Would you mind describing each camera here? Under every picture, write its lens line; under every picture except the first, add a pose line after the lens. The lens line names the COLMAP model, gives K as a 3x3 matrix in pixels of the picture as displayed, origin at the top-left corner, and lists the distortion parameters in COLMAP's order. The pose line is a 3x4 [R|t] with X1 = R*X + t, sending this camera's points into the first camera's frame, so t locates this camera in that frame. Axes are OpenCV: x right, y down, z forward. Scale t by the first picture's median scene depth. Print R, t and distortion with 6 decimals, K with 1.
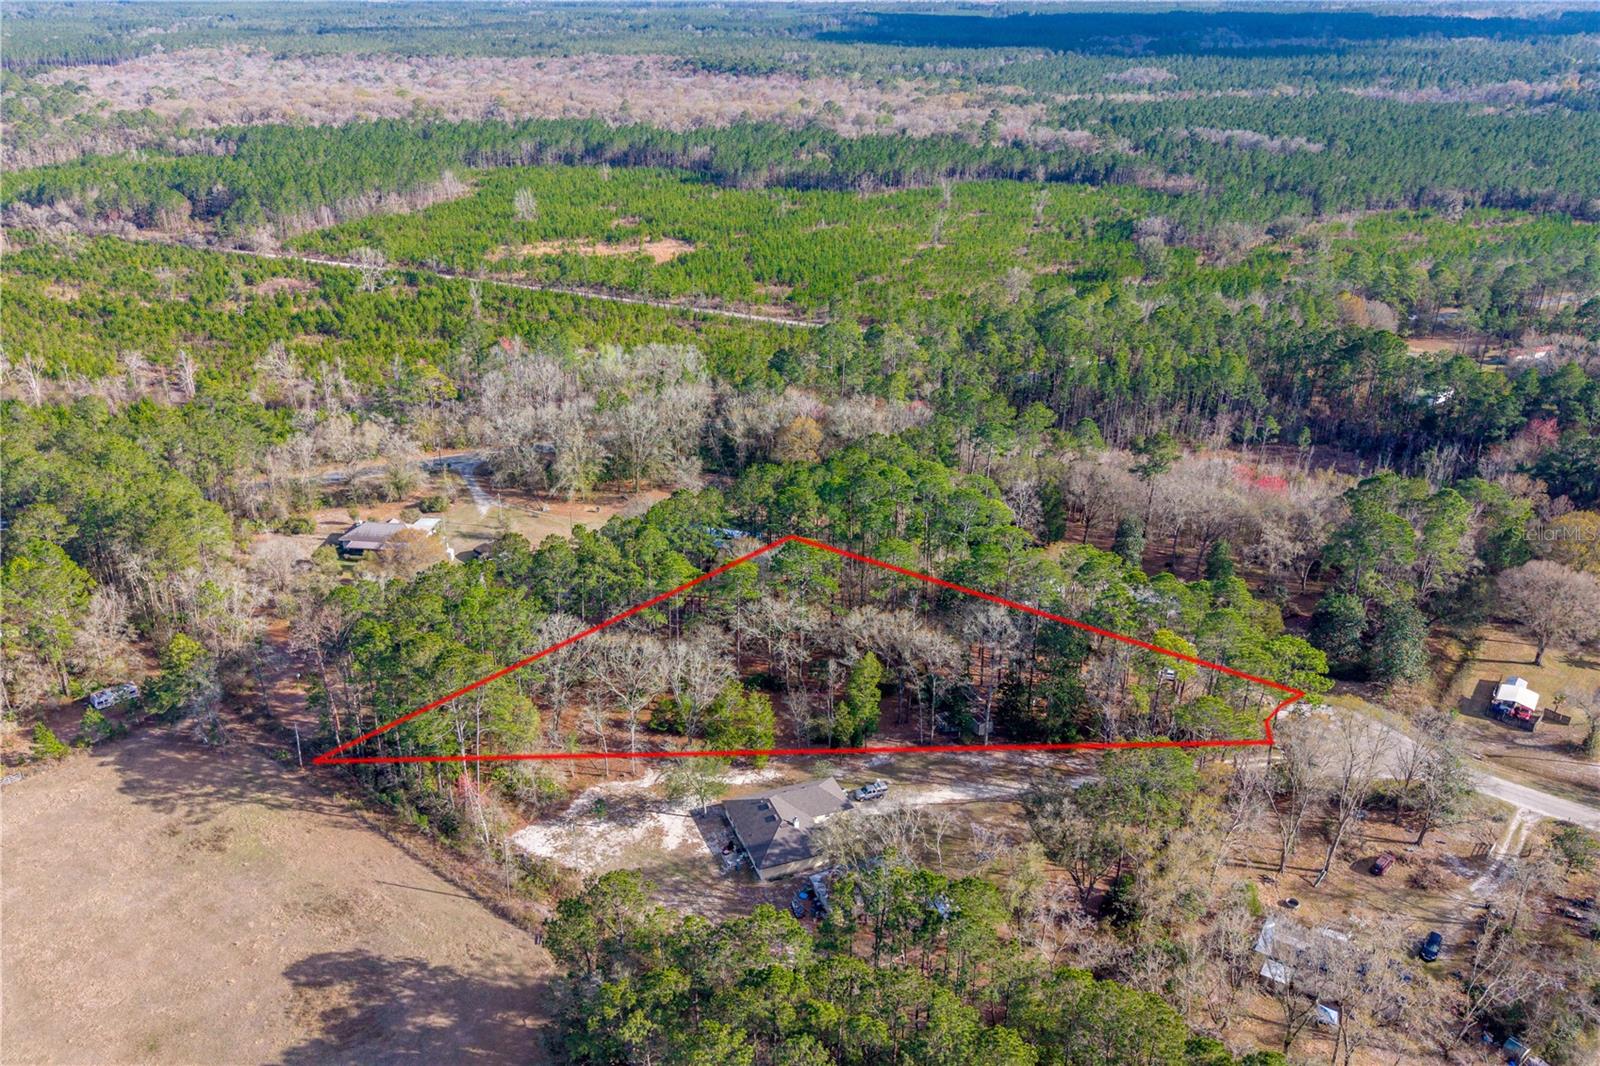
lens RADIAL K [[1270.2, 0, 777.5], [0, 1270.2, 538.3], [0, 0, 1]] dist [0.079223, -0.180539]
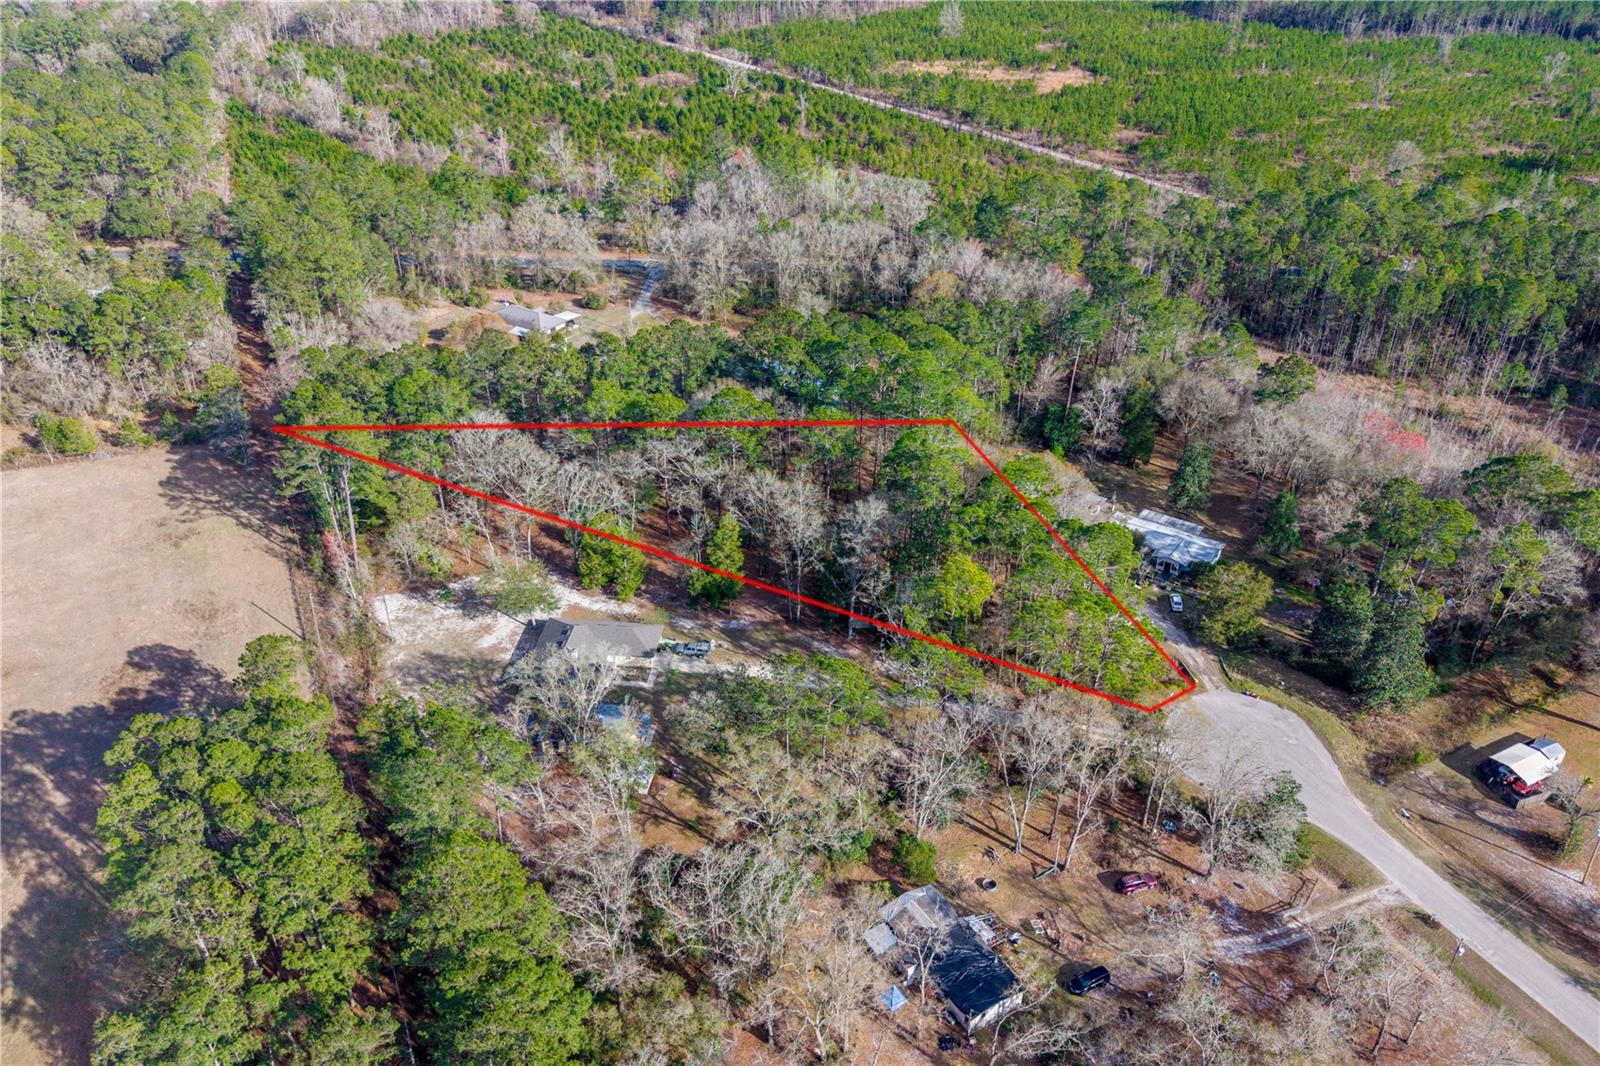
lens RADIAL K [[1266.2, 0, 800.0], [0, 1266.2, 533.0], [0, 0, 1]] dist [0.069165, -0.183887]
pose [[0.896236, 0.232542, -0.377738, 0.505147], [-0.182575, 0.969478, 0.163642, -0.066701], [0.404262, -0.077696, 0.911337, 0.140923]]
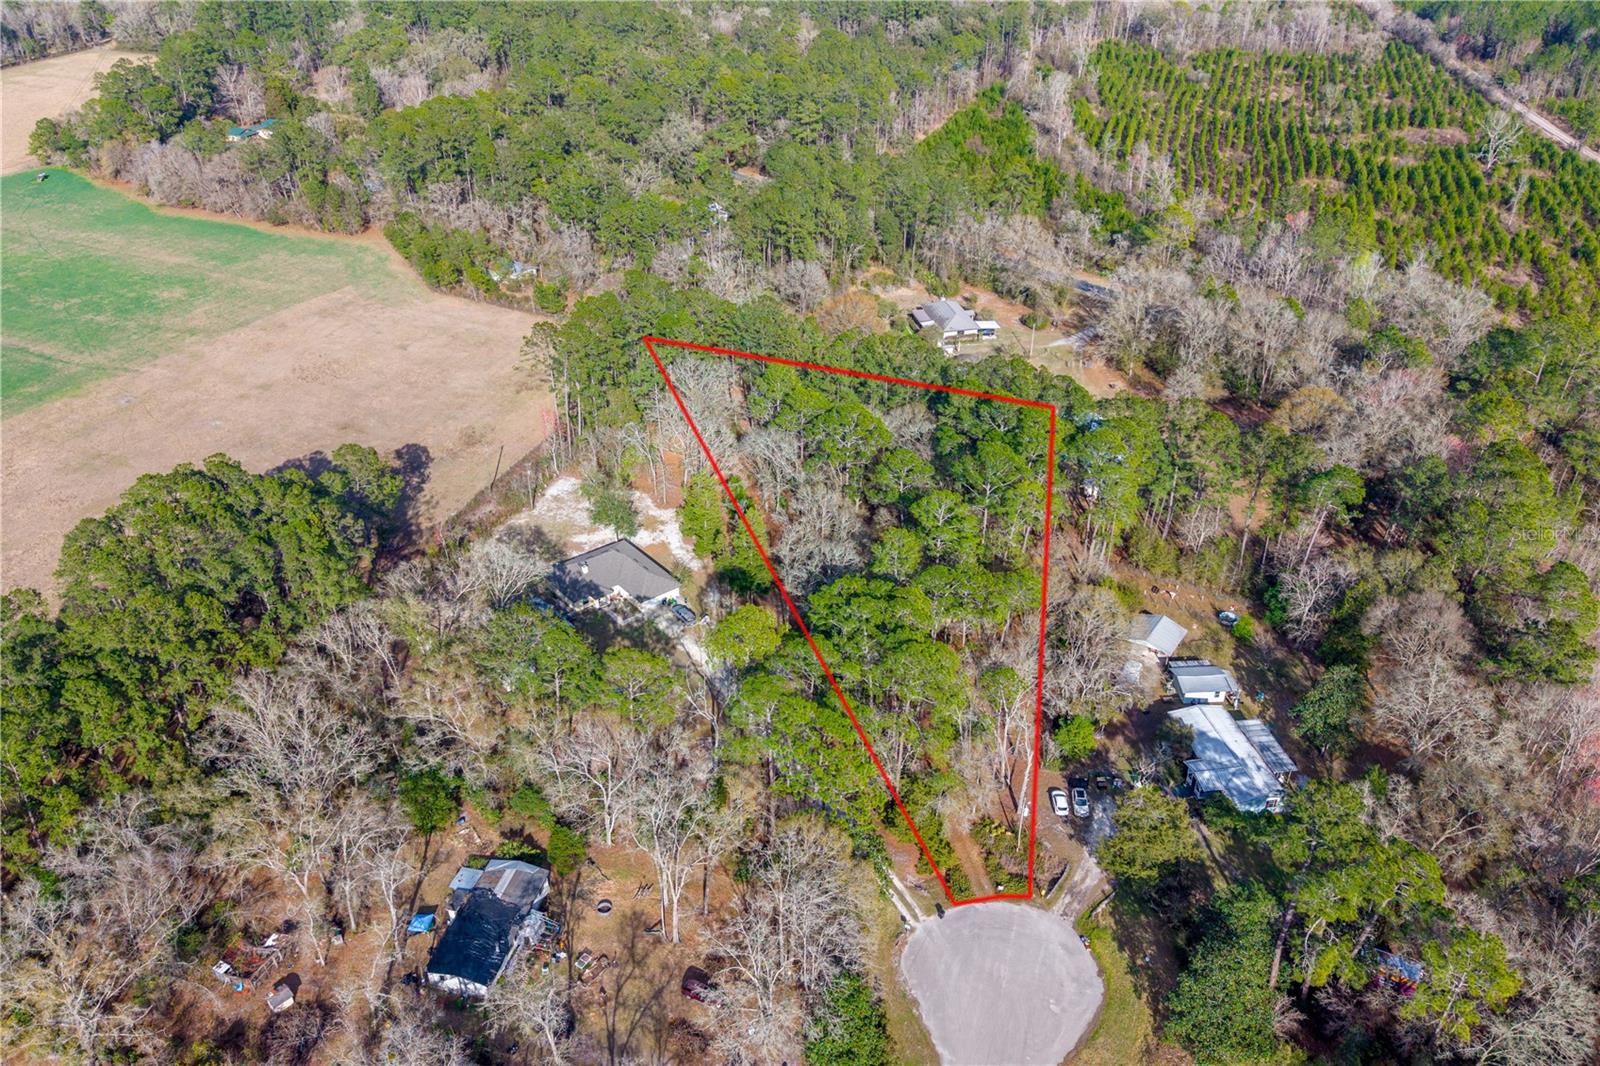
lens RADIAL K [[1266.2, 0, 800.0], [0, 1266.2, 533.0], [0, 0, 1]] dist [0.069165, -0.183887]
pose [[0.314708, 0.494014, -0.810499, 0.933270], [-0.388967, 0.846019, 0.364632, -0.283645], [0.865831, 0.200505, 0.458405, 0.593407]]
